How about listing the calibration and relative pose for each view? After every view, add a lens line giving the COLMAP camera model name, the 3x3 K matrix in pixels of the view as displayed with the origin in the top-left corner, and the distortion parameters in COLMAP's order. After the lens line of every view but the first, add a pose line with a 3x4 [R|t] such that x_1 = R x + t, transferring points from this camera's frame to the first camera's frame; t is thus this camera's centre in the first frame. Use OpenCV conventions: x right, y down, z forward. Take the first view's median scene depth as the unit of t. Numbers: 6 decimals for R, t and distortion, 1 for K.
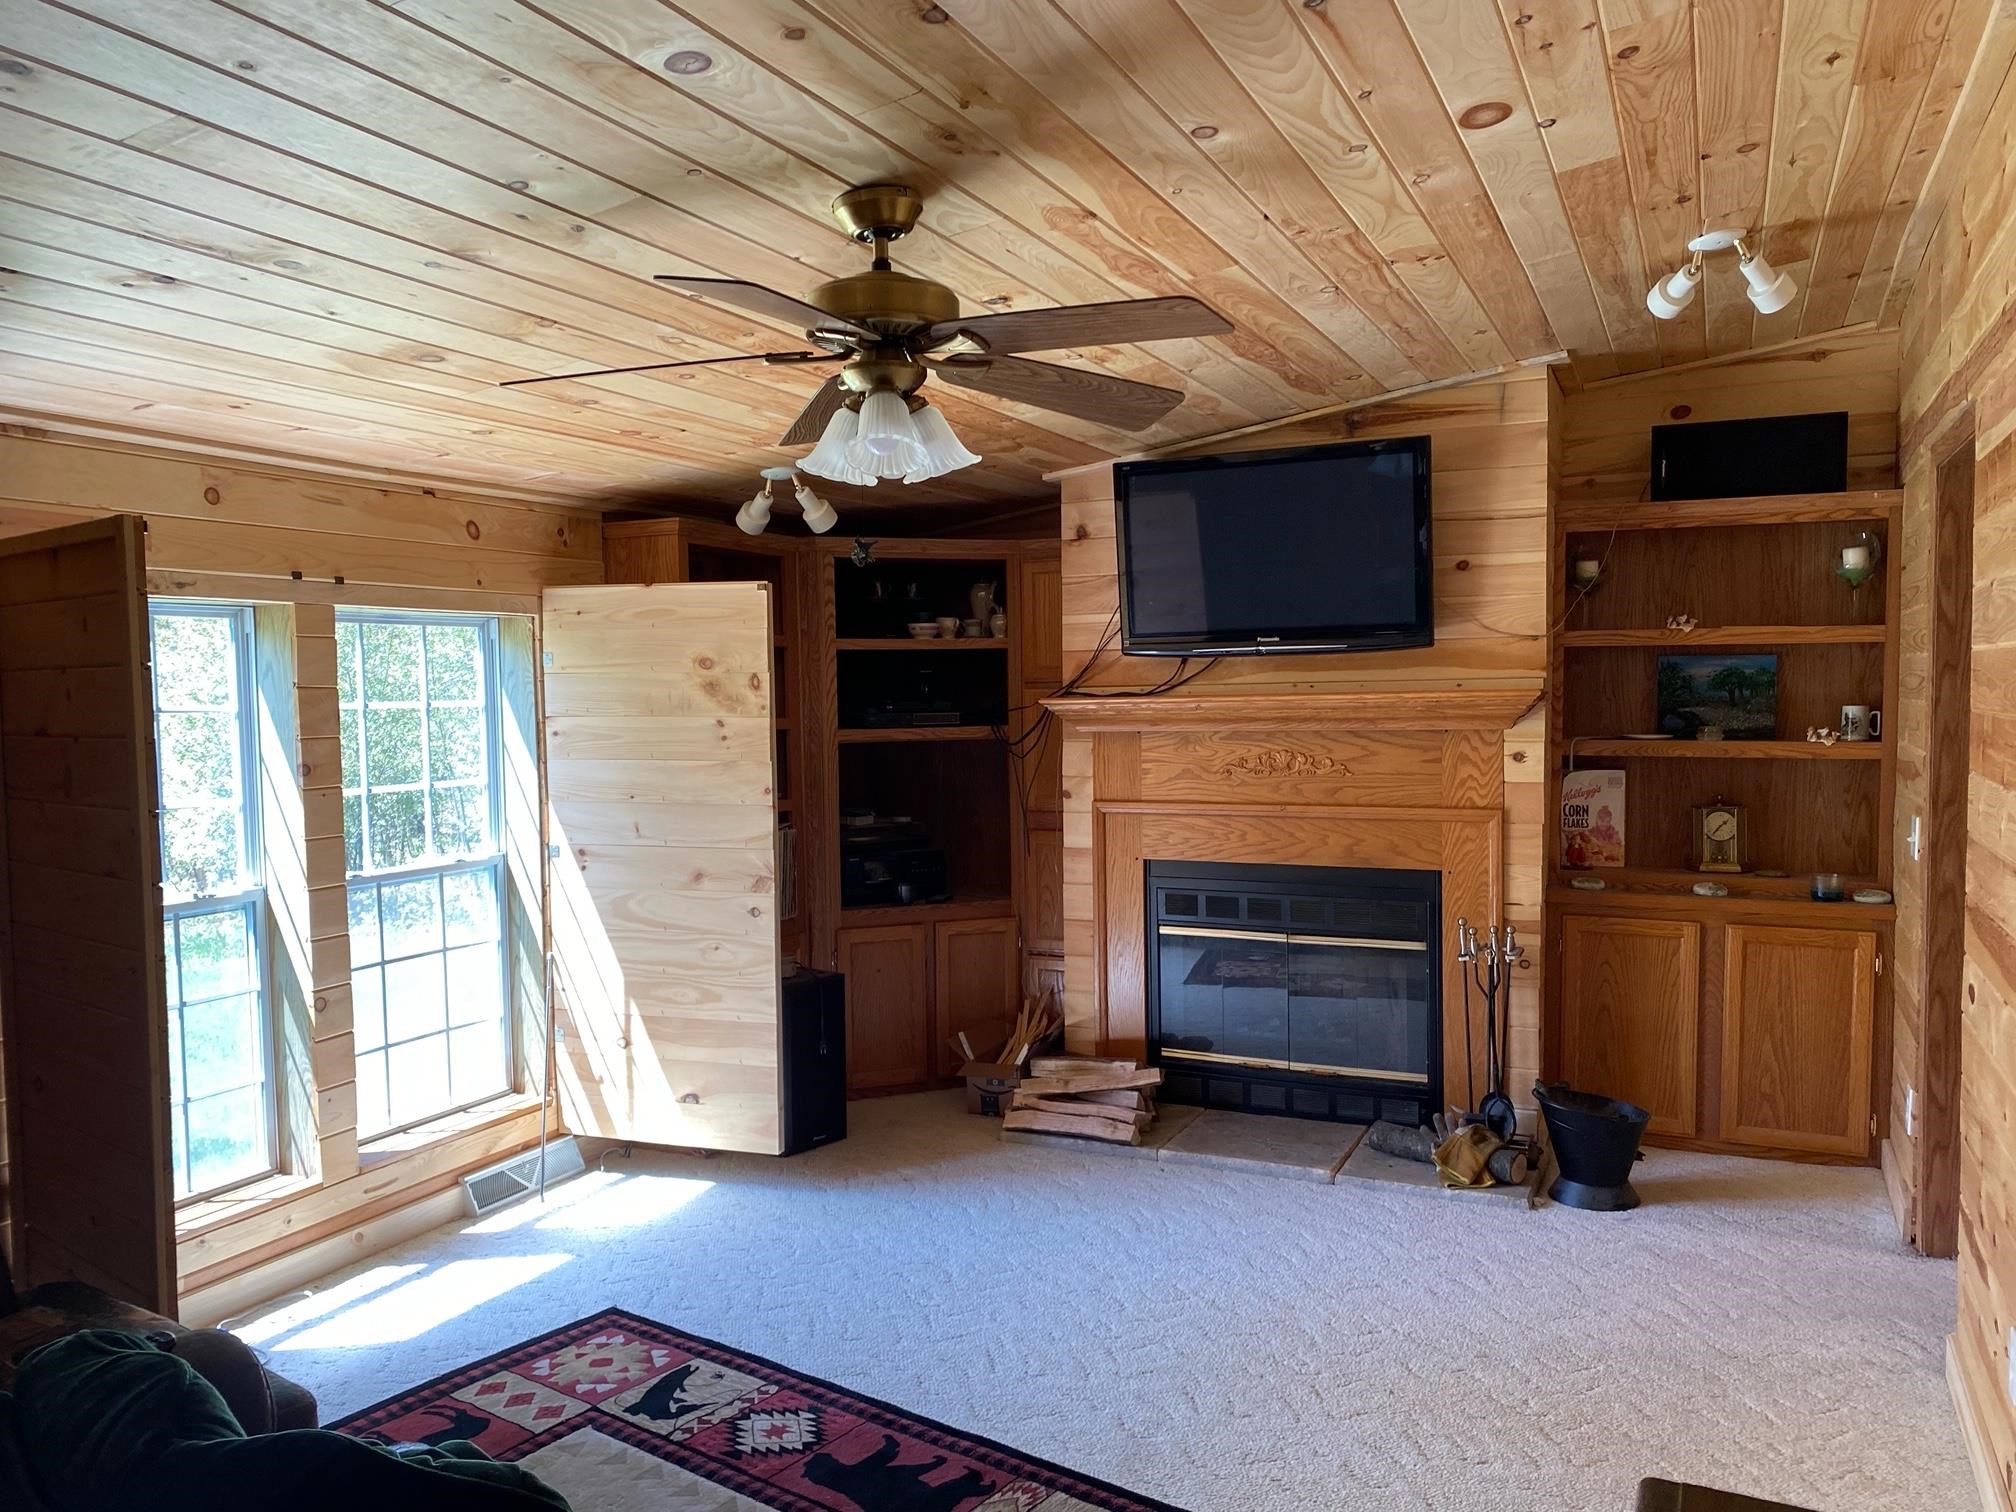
lens RADIAL K [[1539.2, 0, 1003.9], [0, 1539.2, 763.0], [0, 0, 1]] dist [0.054922, -0.036931]
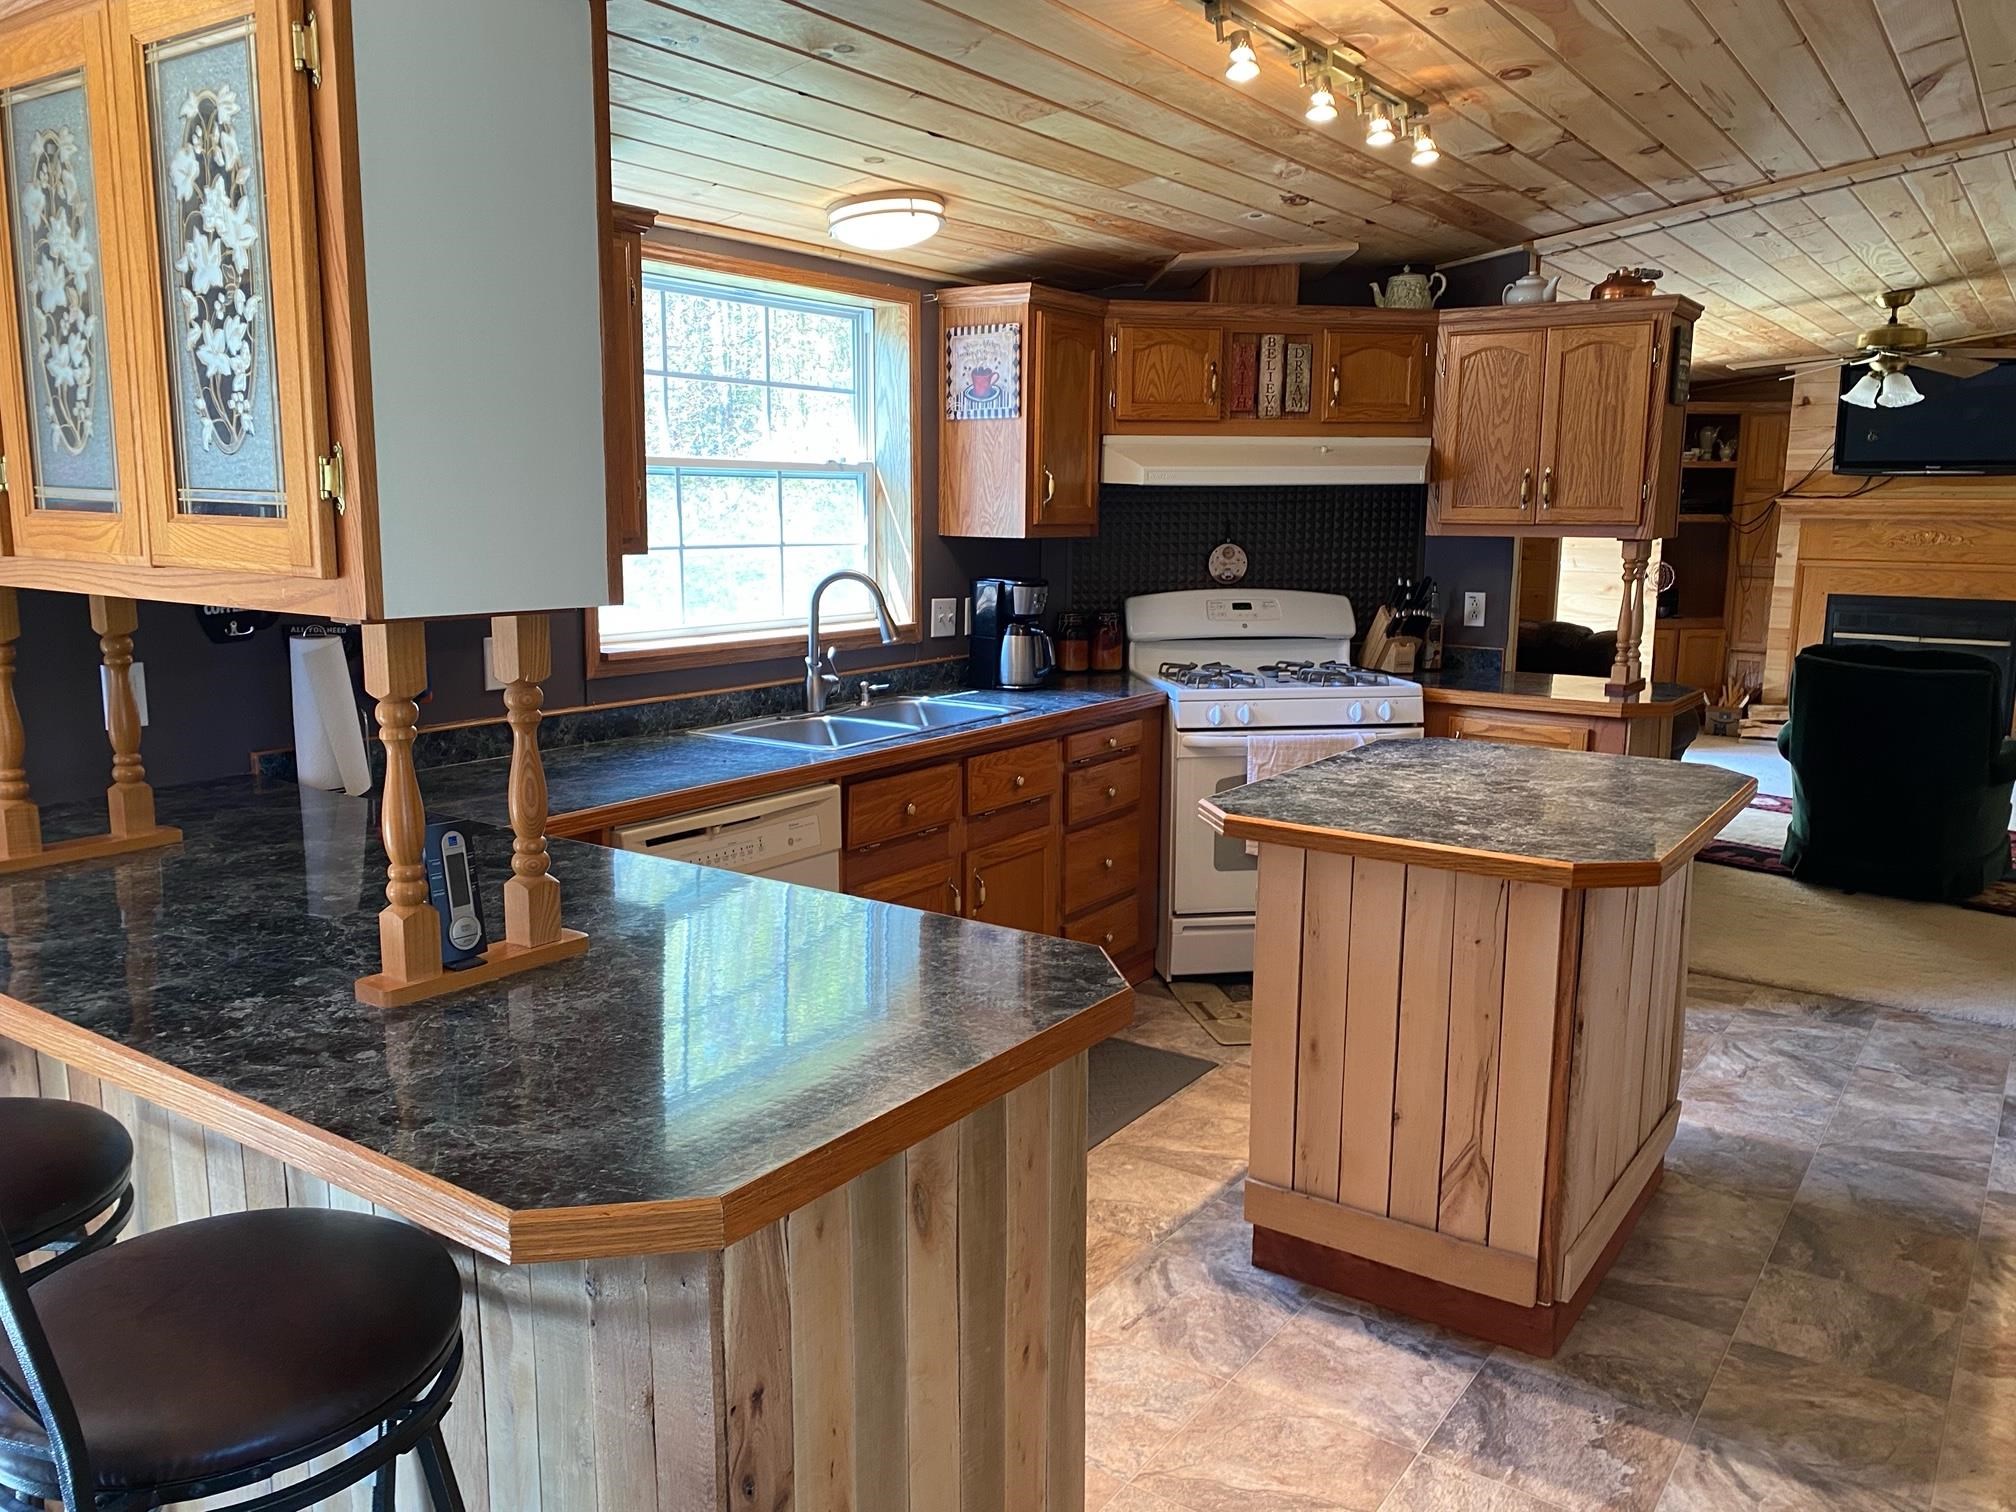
lens RADIAL K [[1539.2, 0, 1008.9], [0, 1539.2, 762.3], [0, 0, 1]] dist [0.054922, -0.036931]
pose [[0.983738, 0.056762, -0.170405, -0.551565], [-0.034752, 0.990974, 0.129470, 0.060281], [0.176216, -0.121442, 0.976831, -0.984158]]
